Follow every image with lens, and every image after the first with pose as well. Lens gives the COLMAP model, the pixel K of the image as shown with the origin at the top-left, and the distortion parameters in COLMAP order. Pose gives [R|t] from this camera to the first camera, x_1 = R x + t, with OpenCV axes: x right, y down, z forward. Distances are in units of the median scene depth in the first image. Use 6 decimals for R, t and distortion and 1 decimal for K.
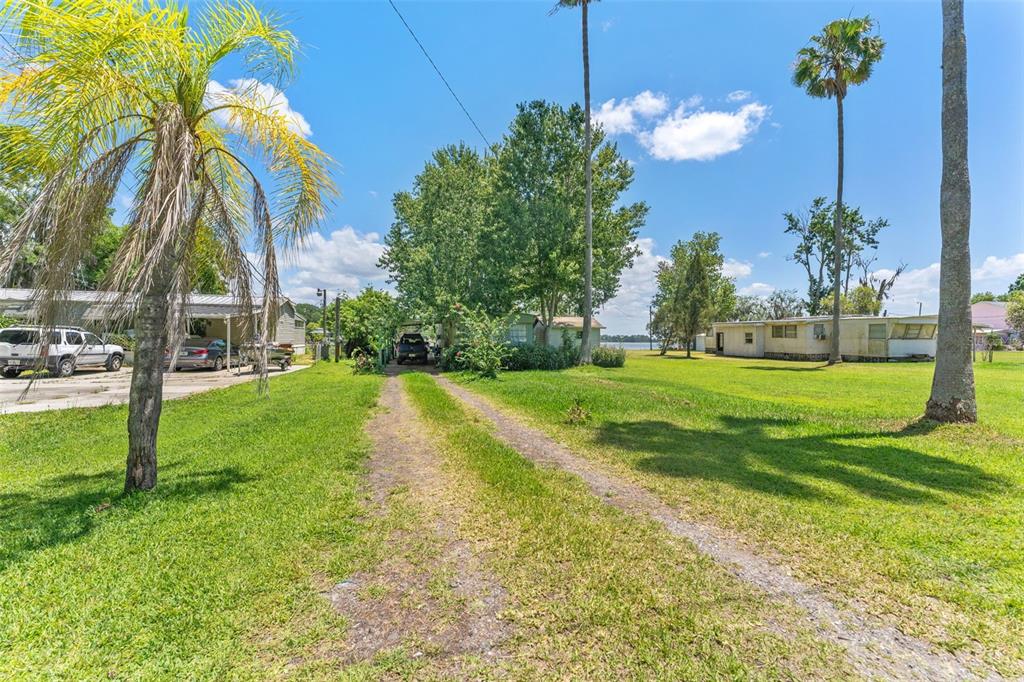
lens RADIAL K [[421.4, 0, 512.0], [0, 421.4, 341.0], [0, 0, 1]] dist [-0.002093, -0.000432]
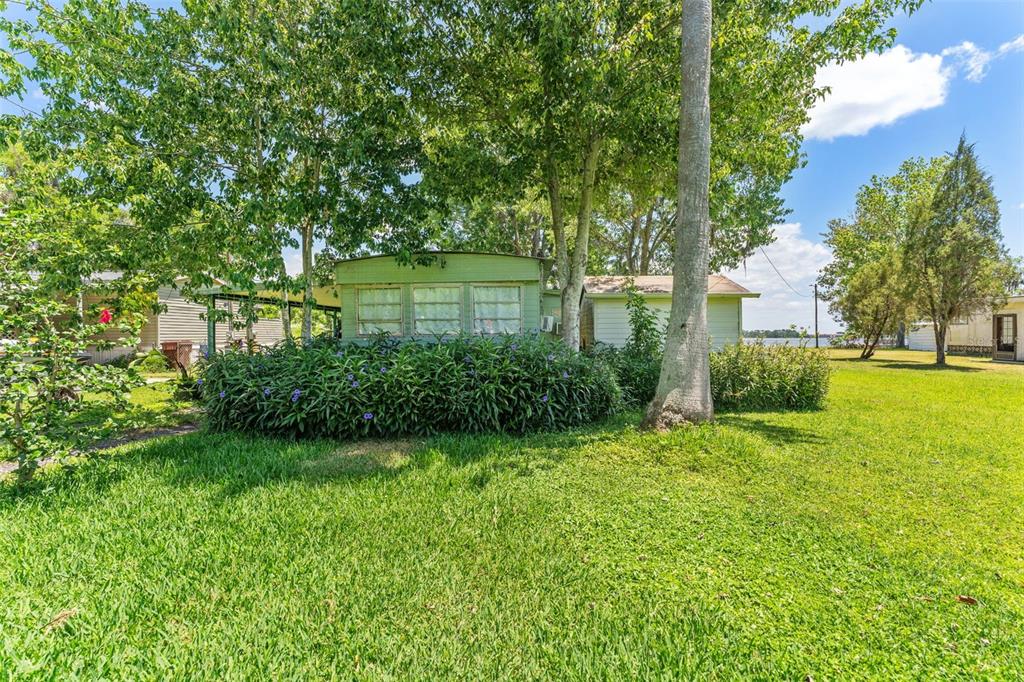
lens RADIAL K [[421.4, 0, 512.0], [0, 421.4, 341.0], [0, 0, 1]] dist [-0.002093, -0.000432]
pose [[0.960883, -0.003456, -0.276932, 0.141649], [0.005930, 0.999950, 0.008096, 0.006378], [0.276890, -0.009422, 0.960855, 0.711599]]
